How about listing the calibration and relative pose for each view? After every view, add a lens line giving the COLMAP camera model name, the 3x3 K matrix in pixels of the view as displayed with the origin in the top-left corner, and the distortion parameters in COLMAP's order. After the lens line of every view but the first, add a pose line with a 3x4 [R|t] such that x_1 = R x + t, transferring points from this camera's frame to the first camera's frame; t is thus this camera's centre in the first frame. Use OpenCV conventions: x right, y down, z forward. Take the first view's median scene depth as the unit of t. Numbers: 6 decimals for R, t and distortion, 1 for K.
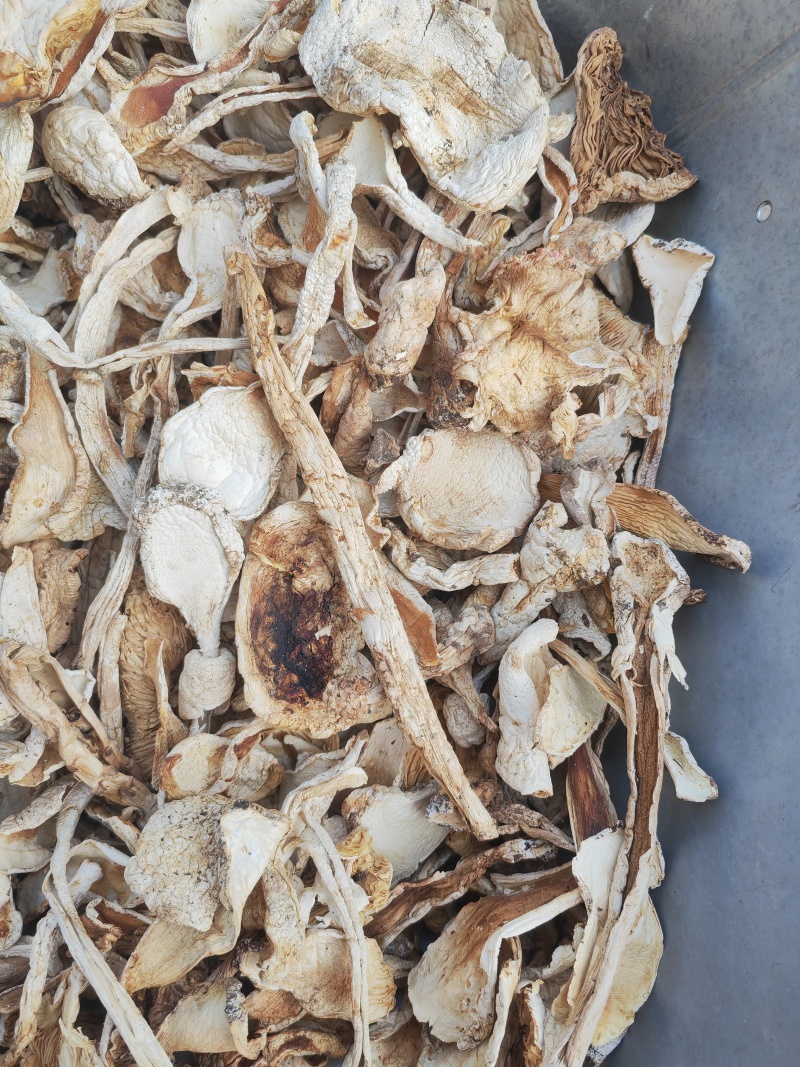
lens RADIAL K [[837.8, 0, 400.0], [0, 837.8, 533.5], [0, 0, 1]] dist [0.001438, -0.019555]
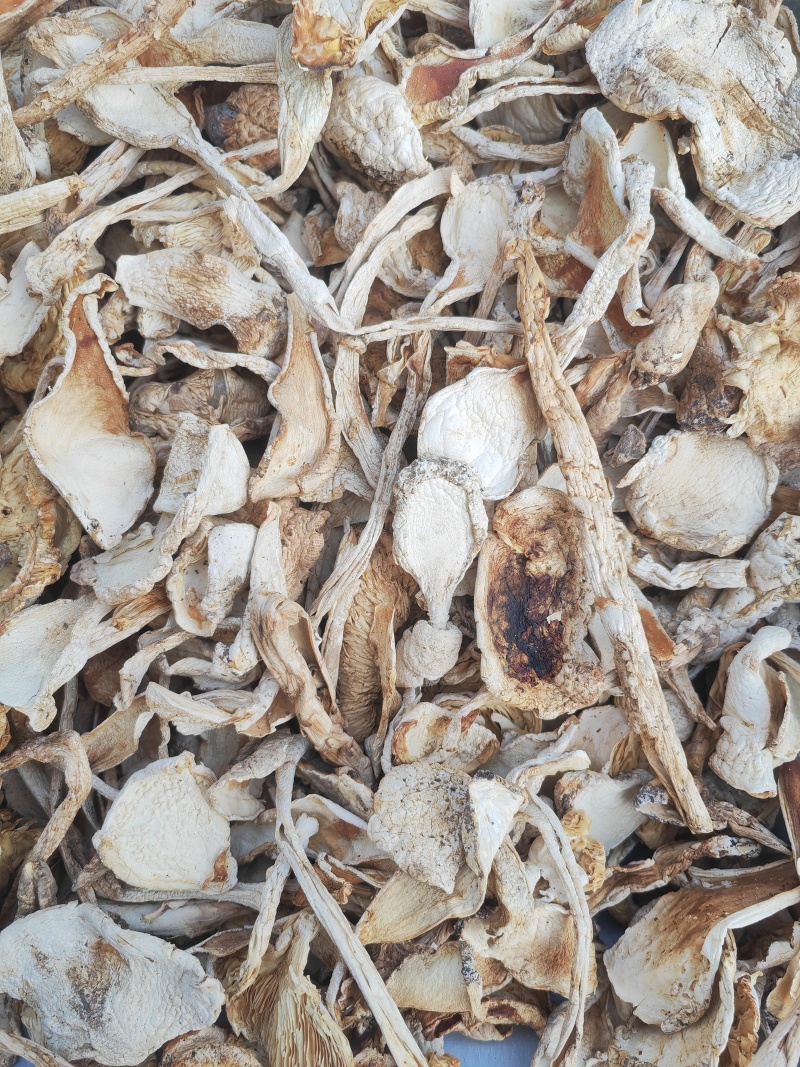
lens RADIAL K [[837.8, 0, 400.0], [0, 837.8, 533.5], [0, 0, 1]] dist [0.001438, -0.019555]
pose [[0.994306, 0.105817, 0.012553, -0.307114], [-0.105910, 0.994352, 0.006936, 0.029974], [-0.011748, -0.008226, 0.999897, -0.021825]]
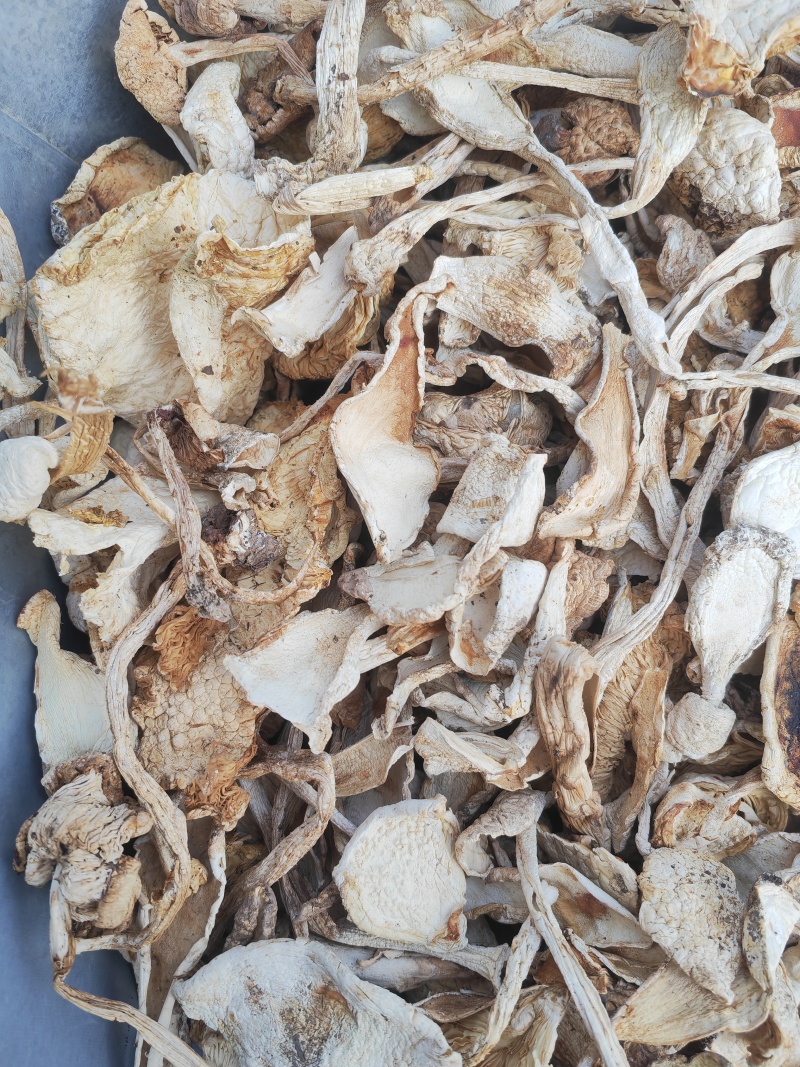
lens RADIAL K [[837.8, 0, 400.0], [0, 837.8, 533.5], [0, 0, 1]] dist [0.001438, -0.019555]
pose [[0.963331, 0.268193, -0.008094, -0.626548], [-0.268234, 0.963343, -0.004613, 0.060121], [0.006560, 0.006615, 0.999957, 0.049912]]
